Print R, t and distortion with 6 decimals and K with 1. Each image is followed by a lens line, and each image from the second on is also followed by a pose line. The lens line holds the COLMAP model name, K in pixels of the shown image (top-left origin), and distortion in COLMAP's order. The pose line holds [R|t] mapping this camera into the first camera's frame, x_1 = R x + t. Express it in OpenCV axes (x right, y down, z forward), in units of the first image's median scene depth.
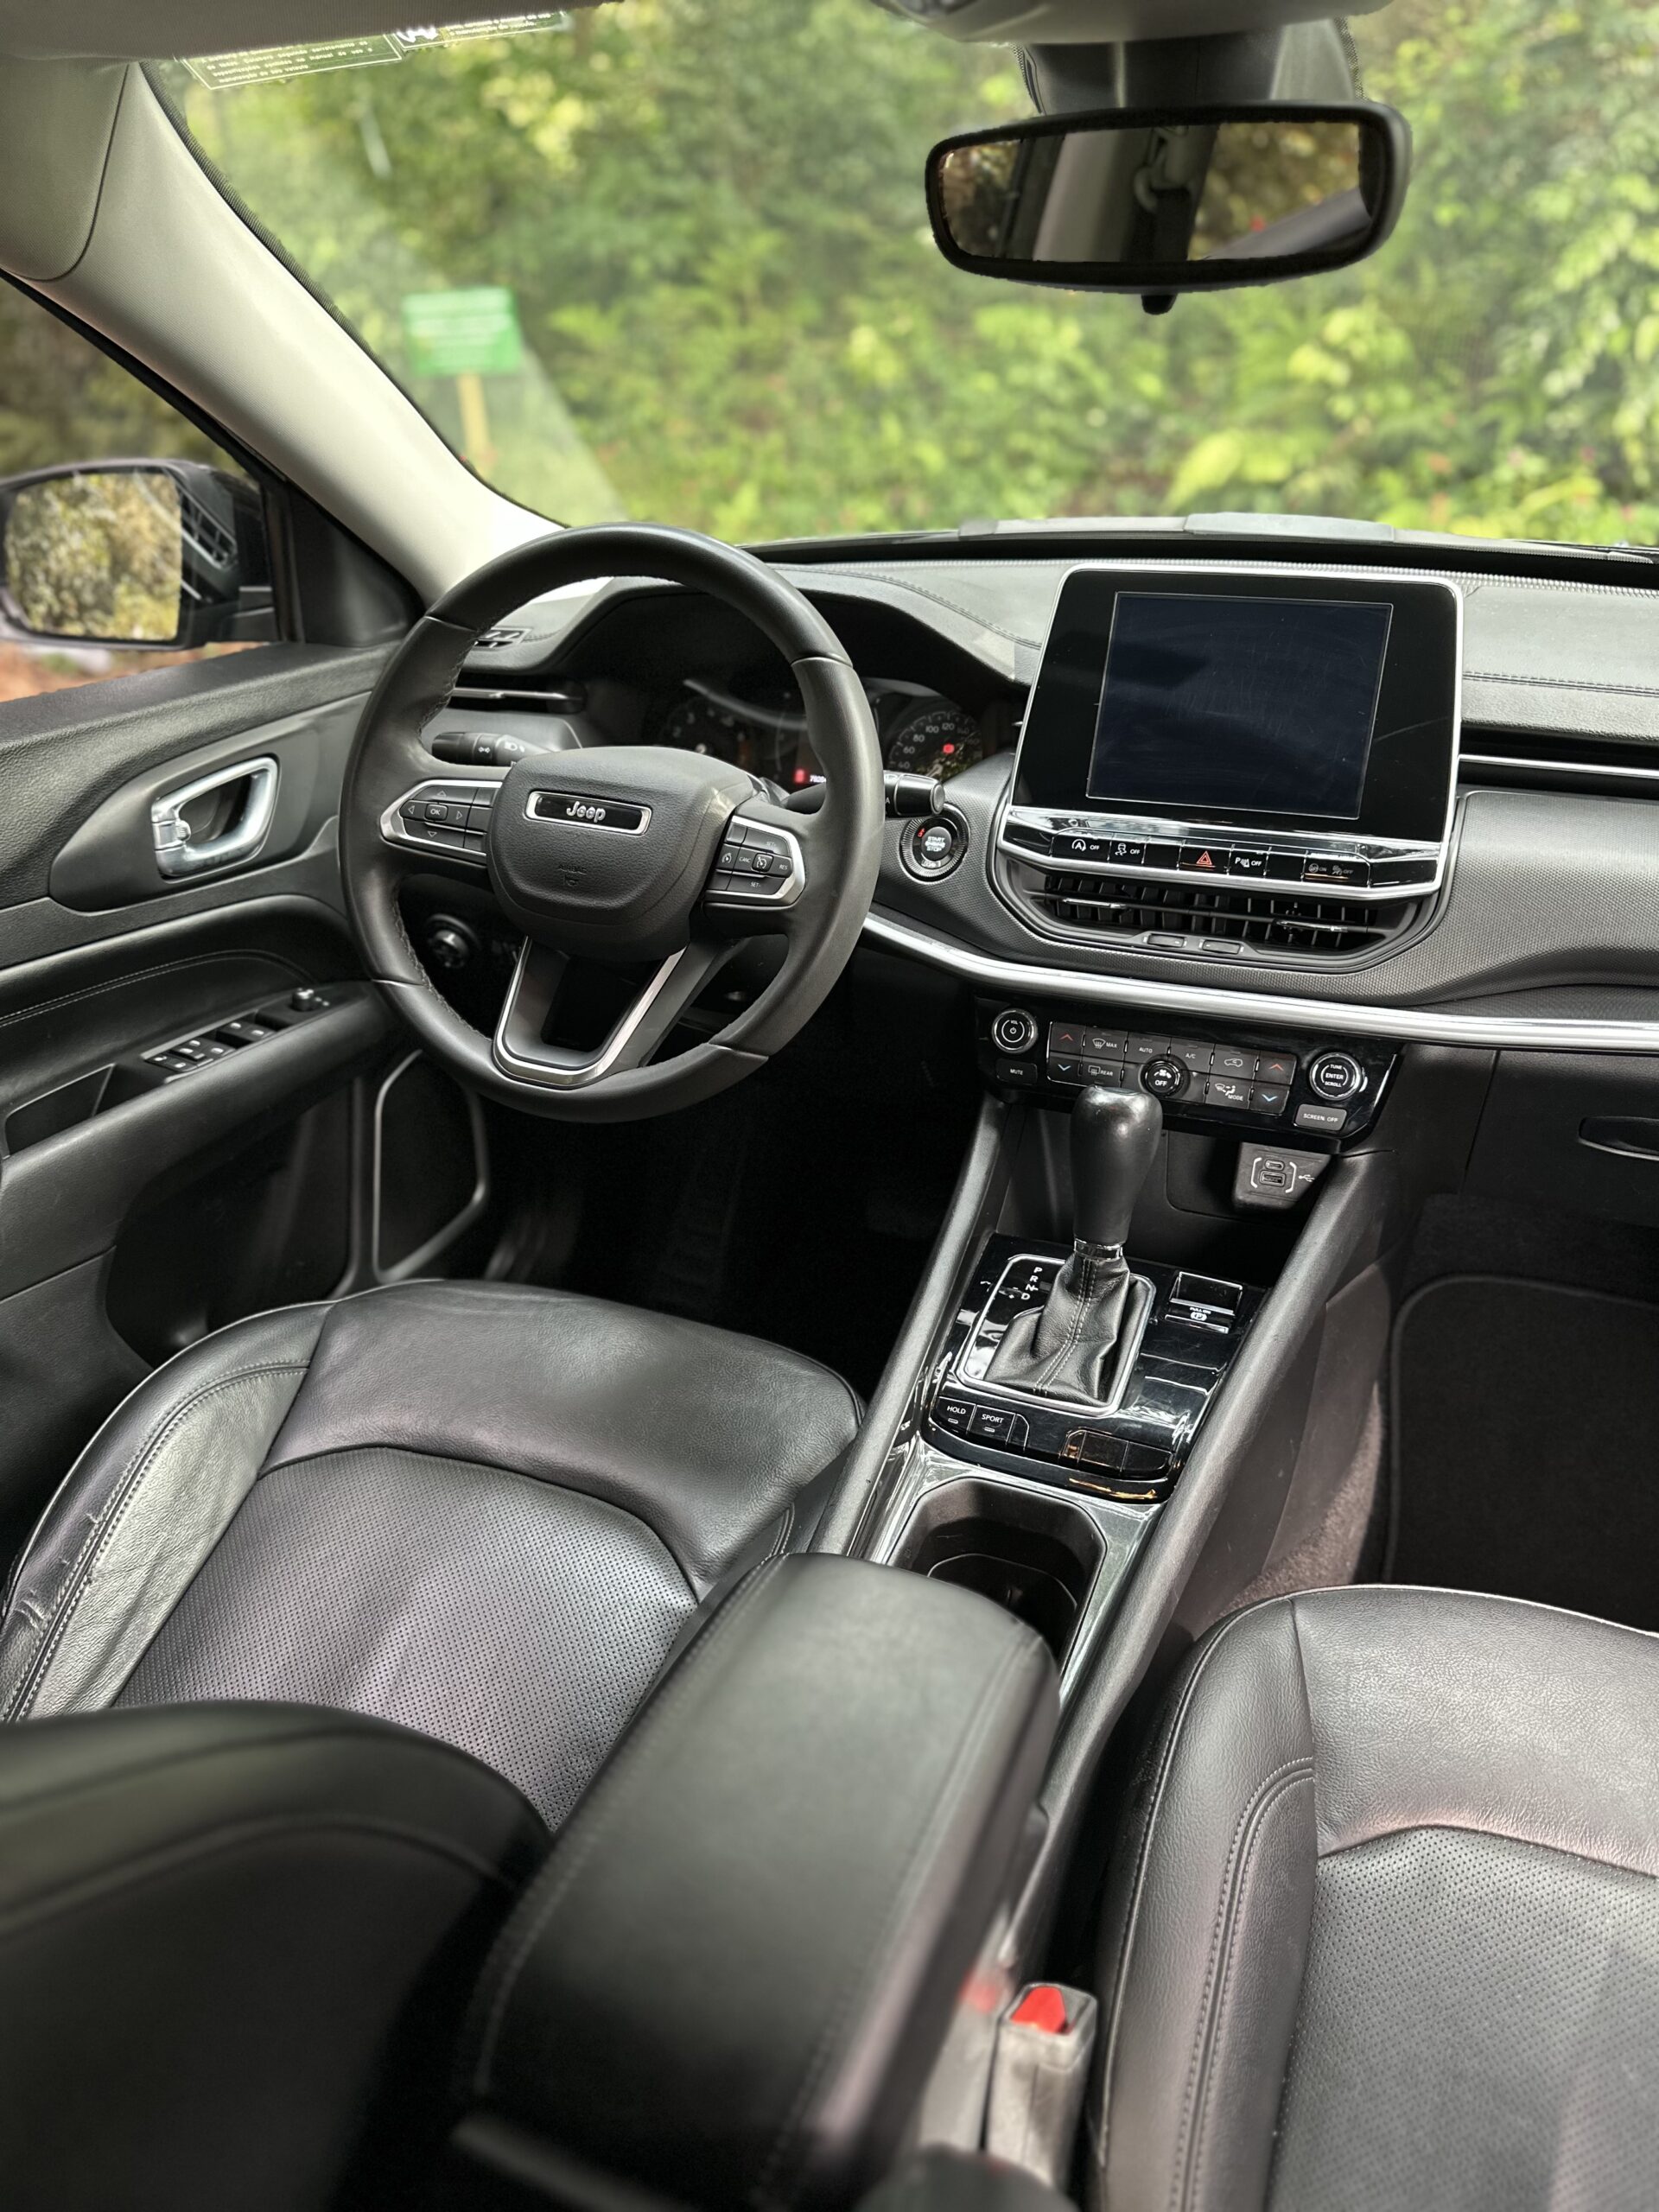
lens RADIAL K [[1639.6, 0, 770.6], [0, 1639.6, 1134.0], [0, 0, 1]] dist [0.037738, -0.044826]
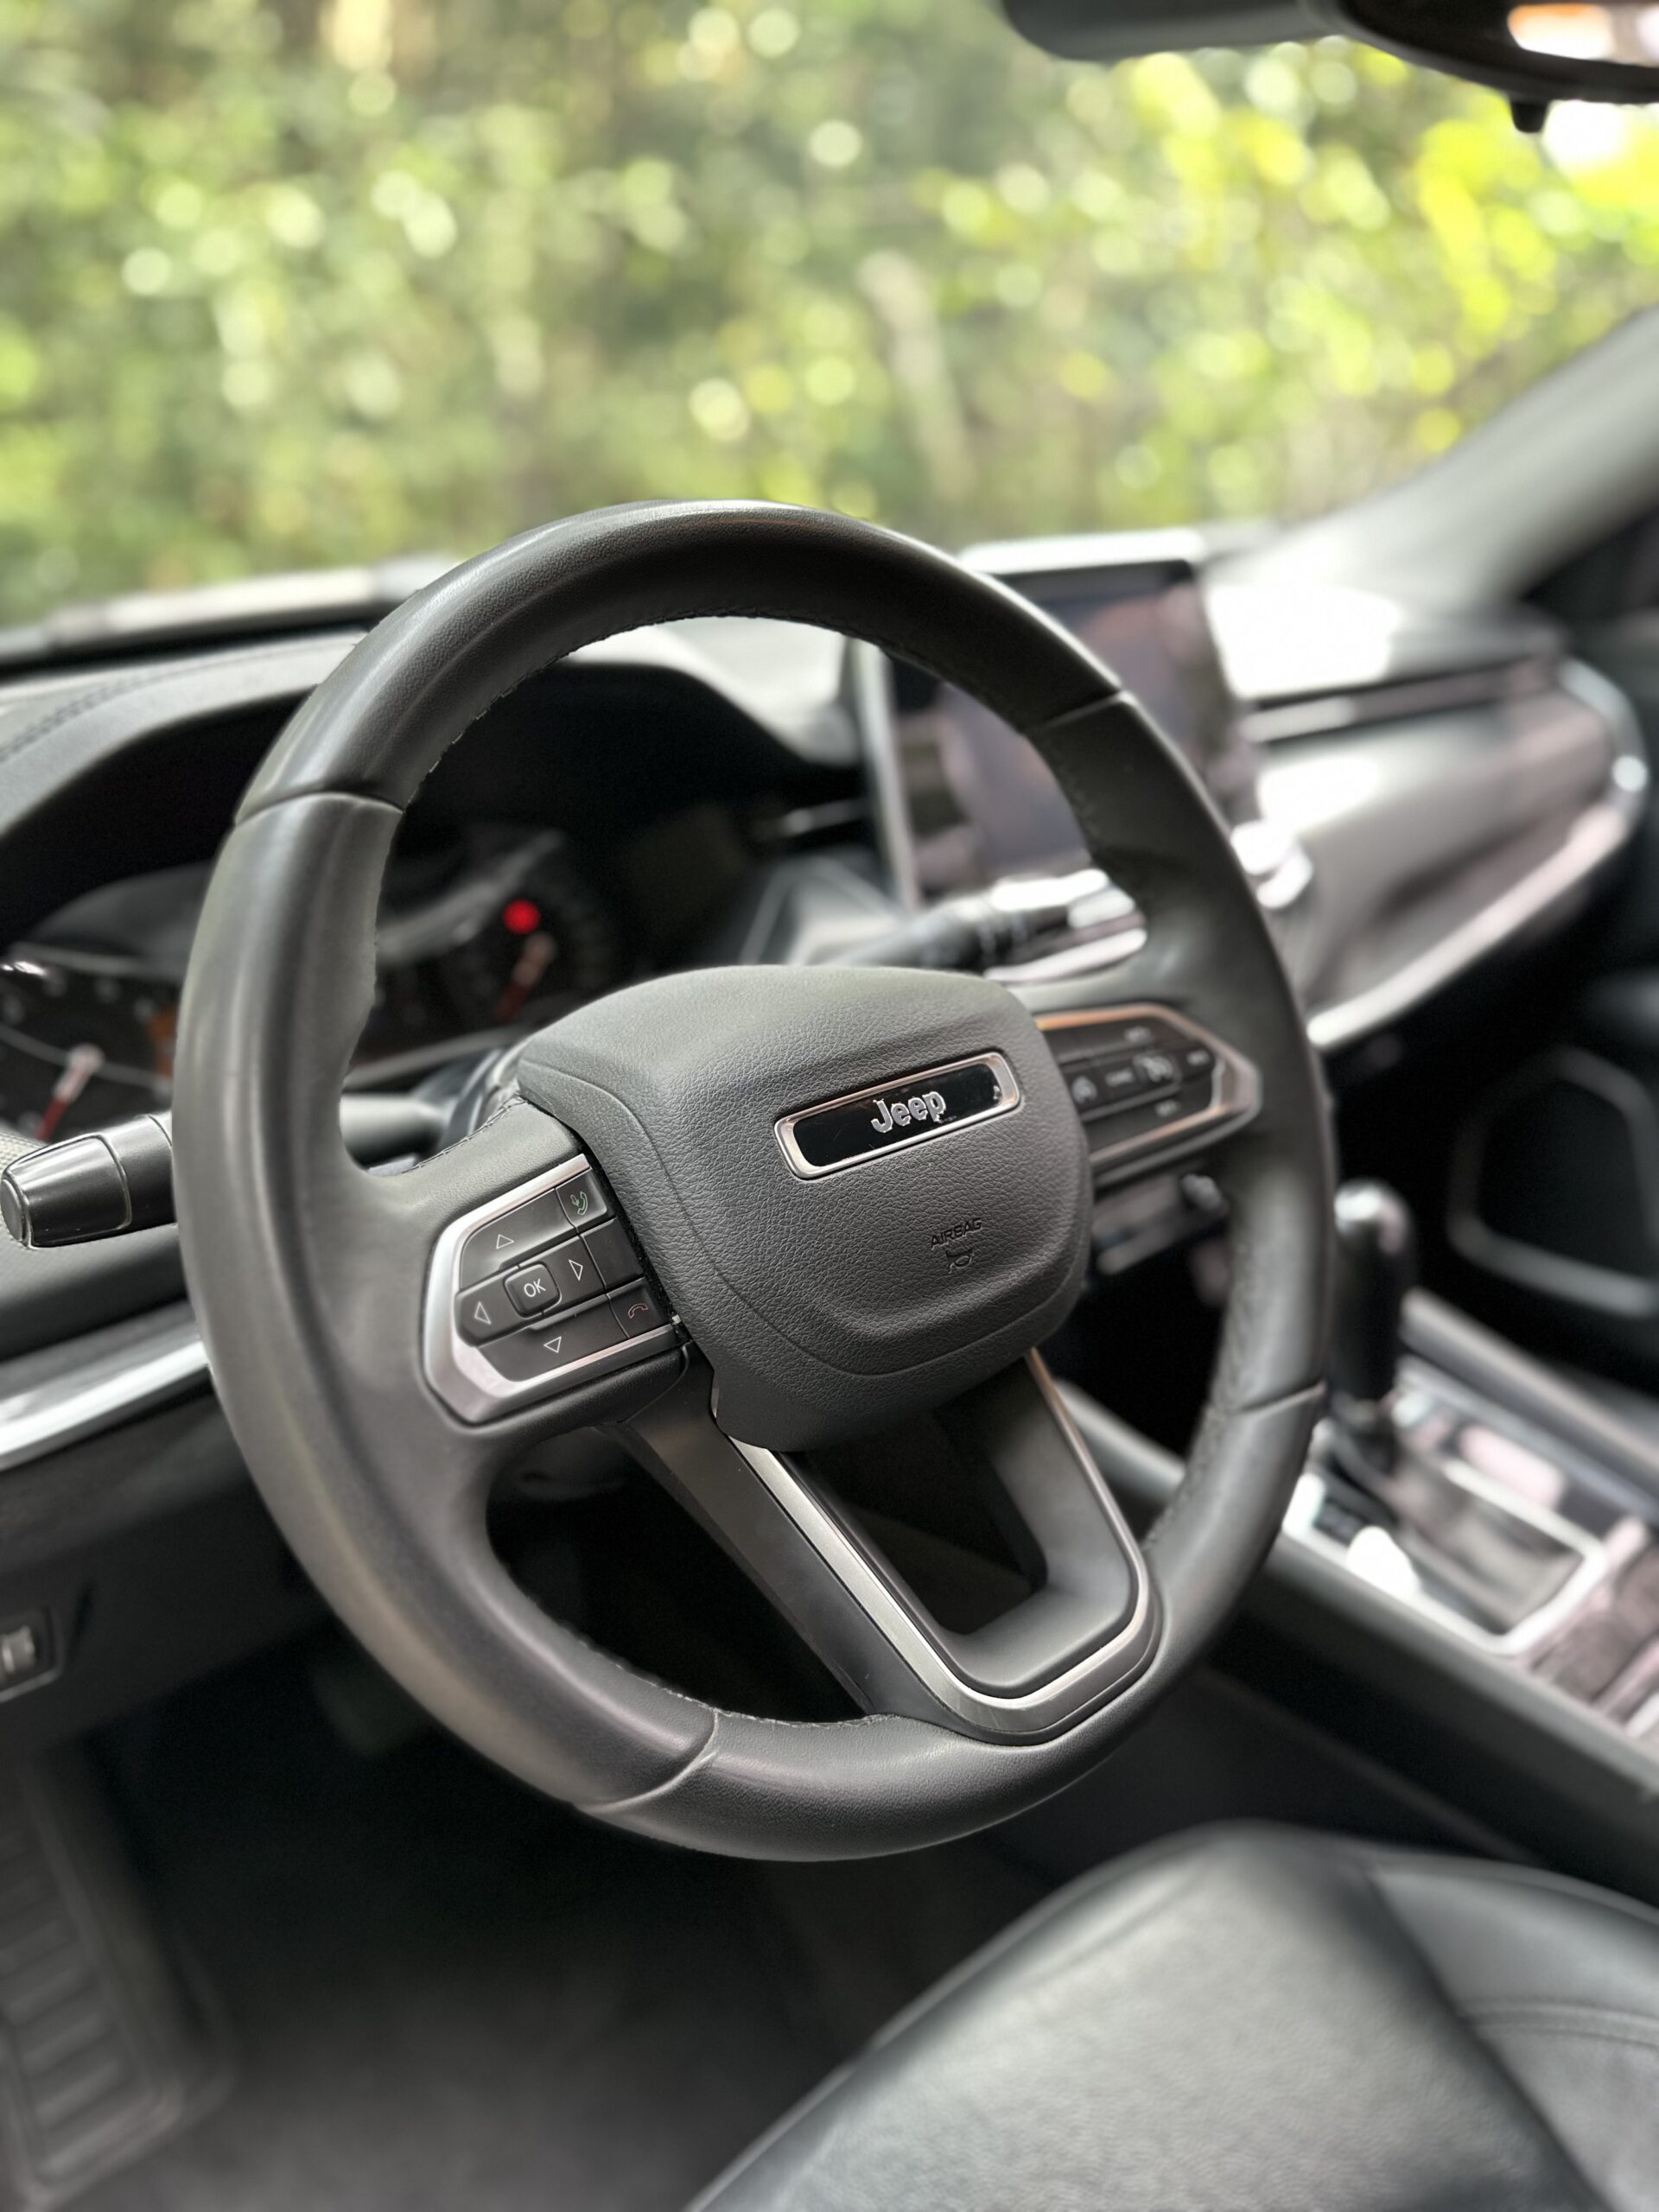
lens RADIAL K [[1639.6, 0, 836.9], [0, 1639.6, 1111.2], [0, 0, 1]] dist [0.037738, -0.044826]
pose [[0.382654, -0.329064, 0.863303, -0.497156], [0.423521, 0.892935, 0.152636, -0.268110], [-0.821101, 0.307220, 0.481050, 0.788540]]
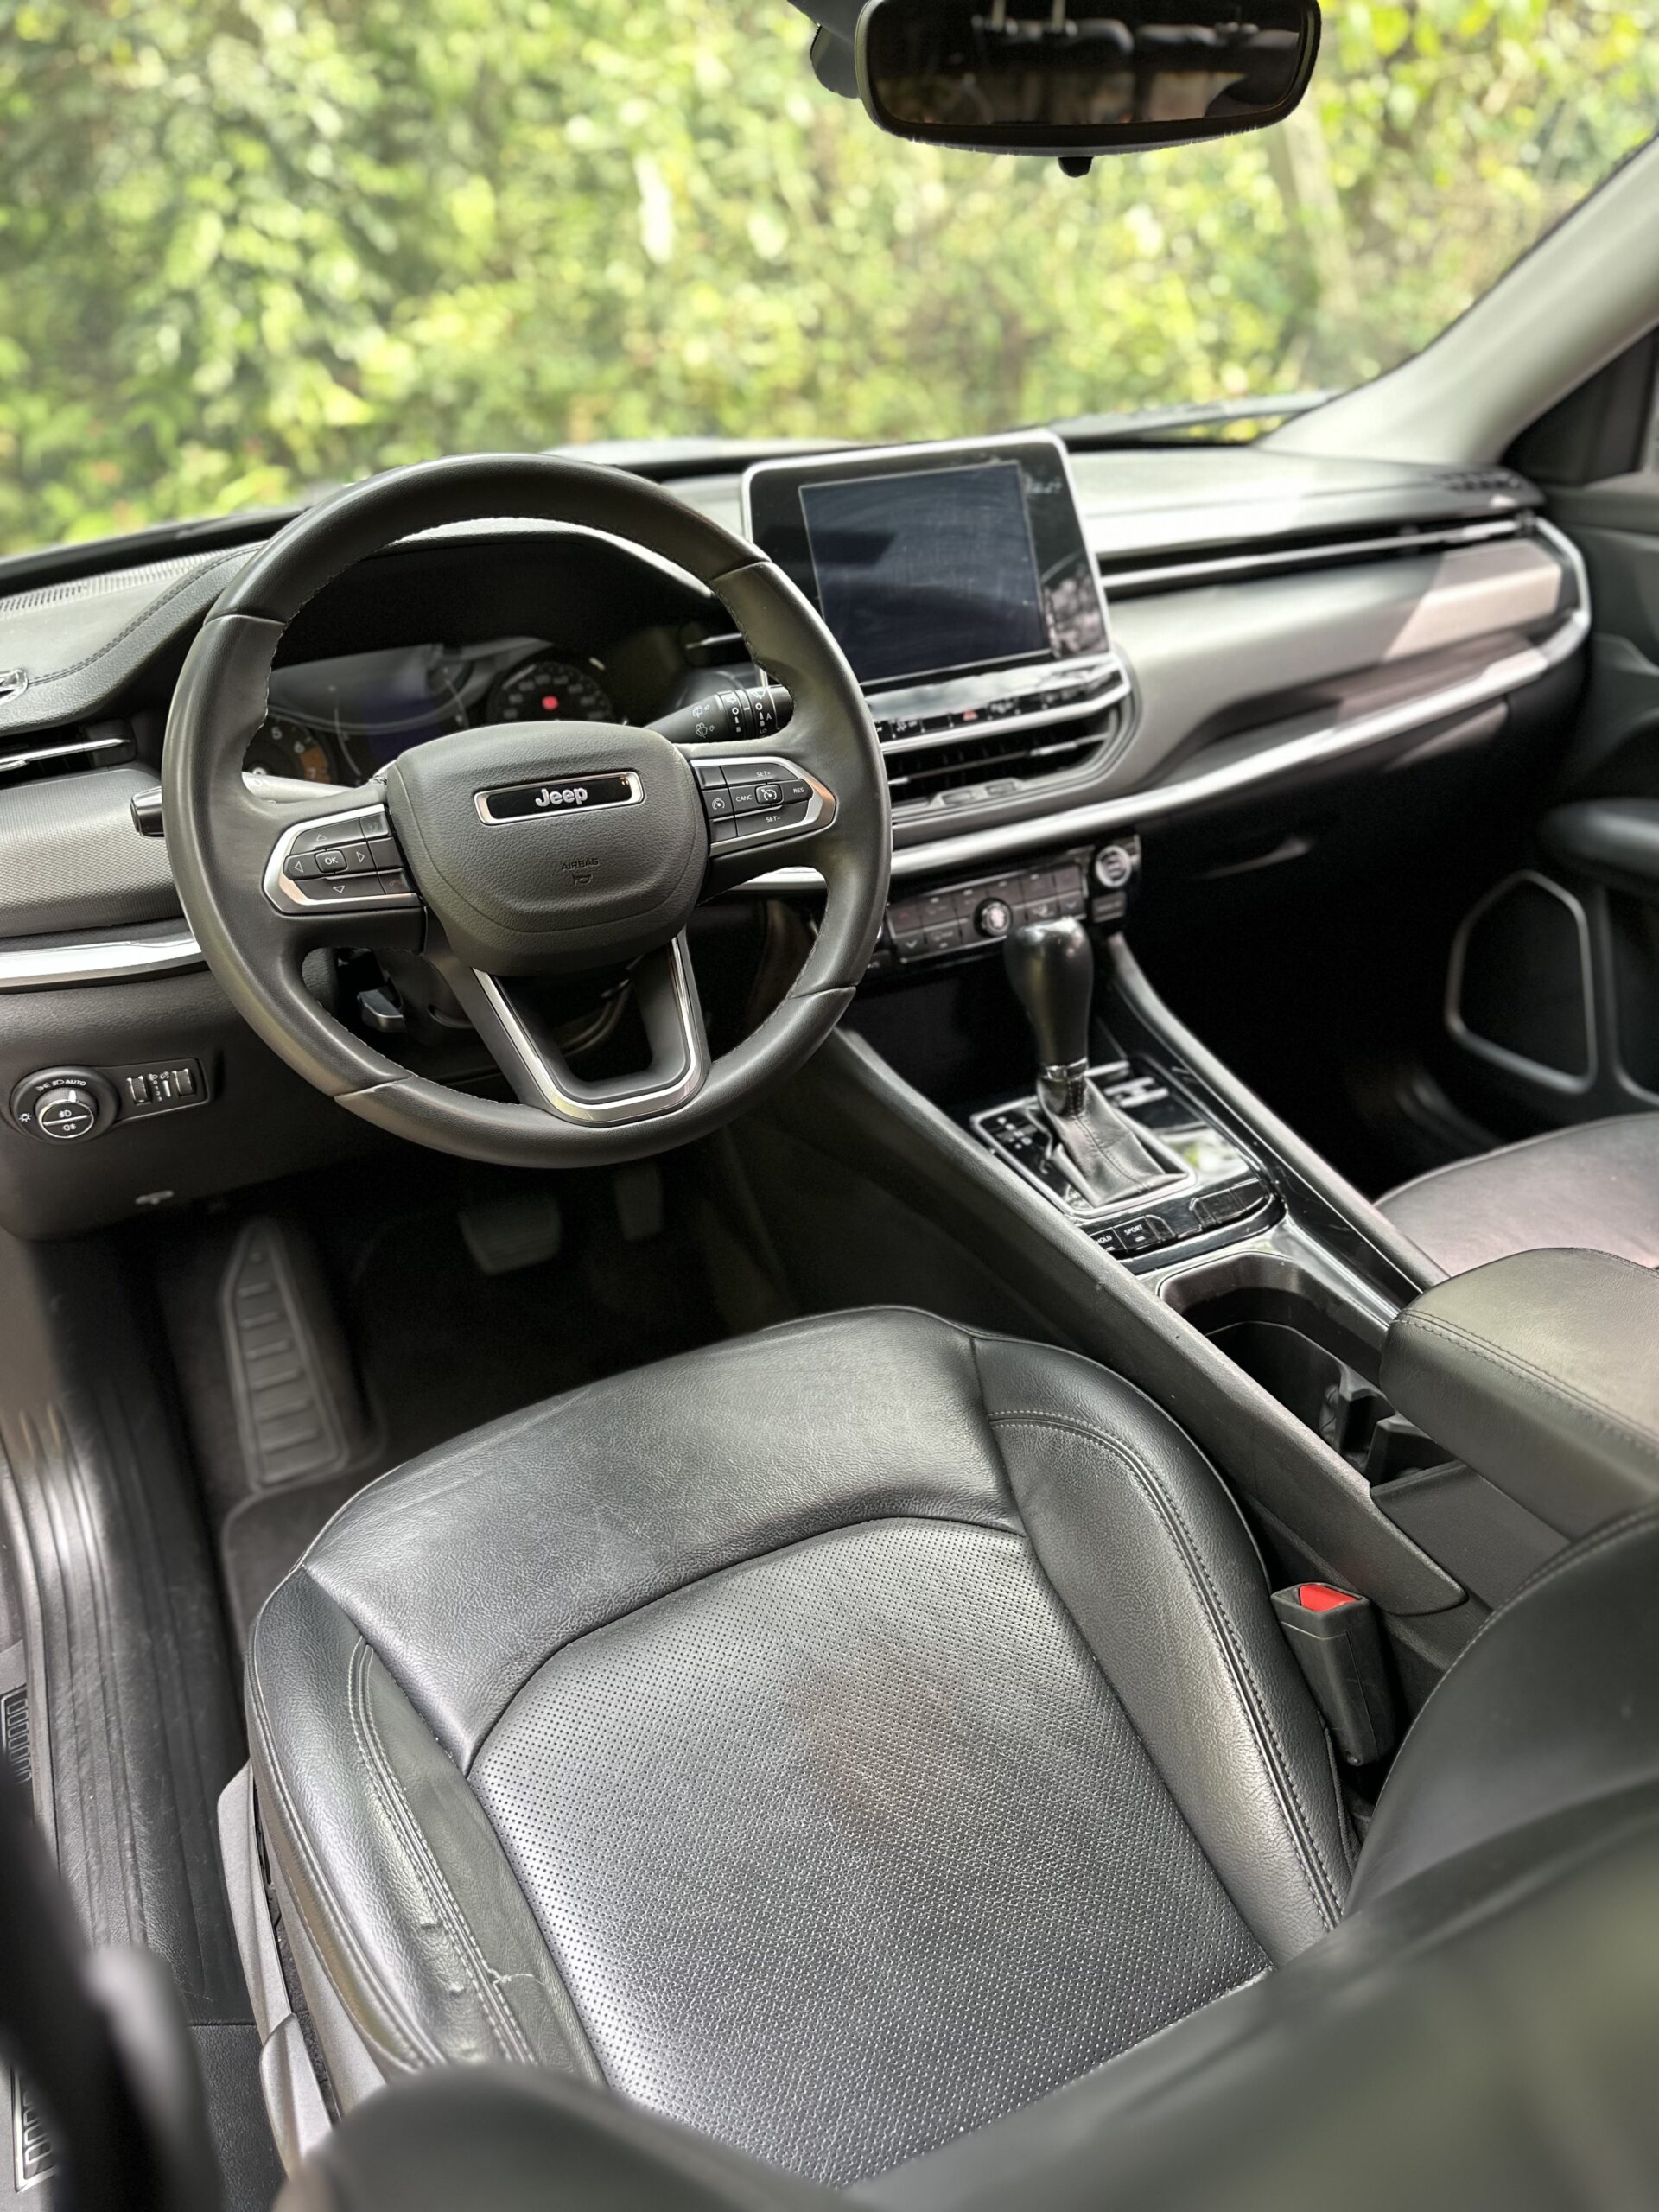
lens RADIAL K [[1639.6, 0, 842.8], [0, 1639.6, 1148.2], [0, 0, 1]] dist [0.037738, -0.044826]
pose [[0.621993, -0.376997, 0.686293, -0.653022], [0.383383, 0.910848, 0.152887, -0.104787], [-0.682747, 0.168018, 0.711075, 0.333330]]
